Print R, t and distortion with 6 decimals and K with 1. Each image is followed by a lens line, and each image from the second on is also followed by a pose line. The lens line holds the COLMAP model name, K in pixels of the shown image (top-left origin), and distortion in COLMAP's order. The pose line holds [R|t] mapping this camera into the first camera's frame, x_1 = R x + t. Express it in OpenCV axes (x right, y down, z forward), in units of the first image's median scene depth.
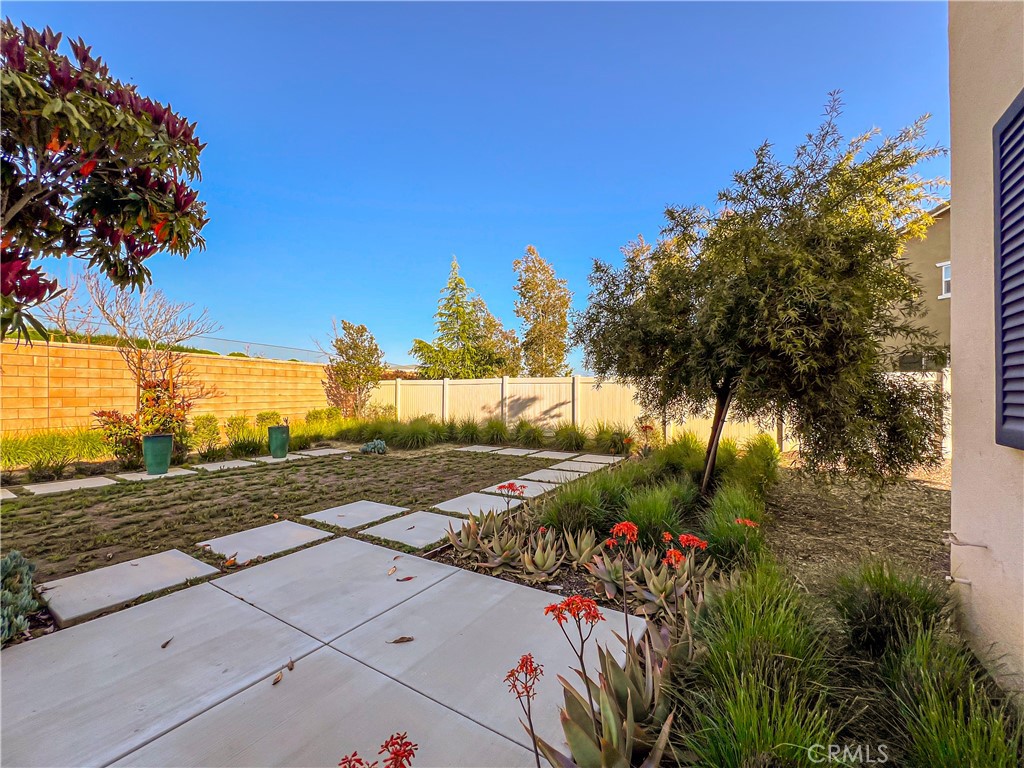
lens RADIAL K [[416.6, 0, 510.5], [0, 416.6, 394.3], [0, 0, 1]] dist [0.017818, 0.000036]
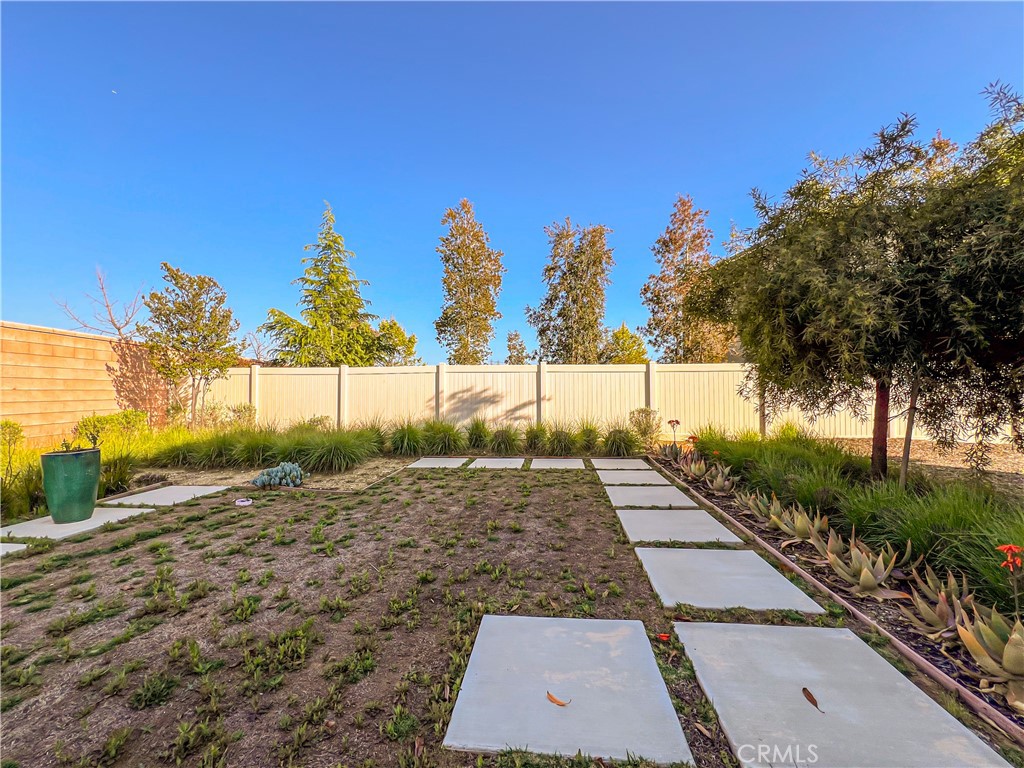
lens RADIAL K [[416.6, 0, 509.7], [0, 416.6, 384.0], [0, 0, 1]] dist [0.017818, 0.000036]
pose [[0.902762, 0.001319, 0.430139, -0.211103], [0.007736, 0.999784, -0.019302, 0.009579], [-0.430071, 0.020752, 0.902557, 0.243692]]
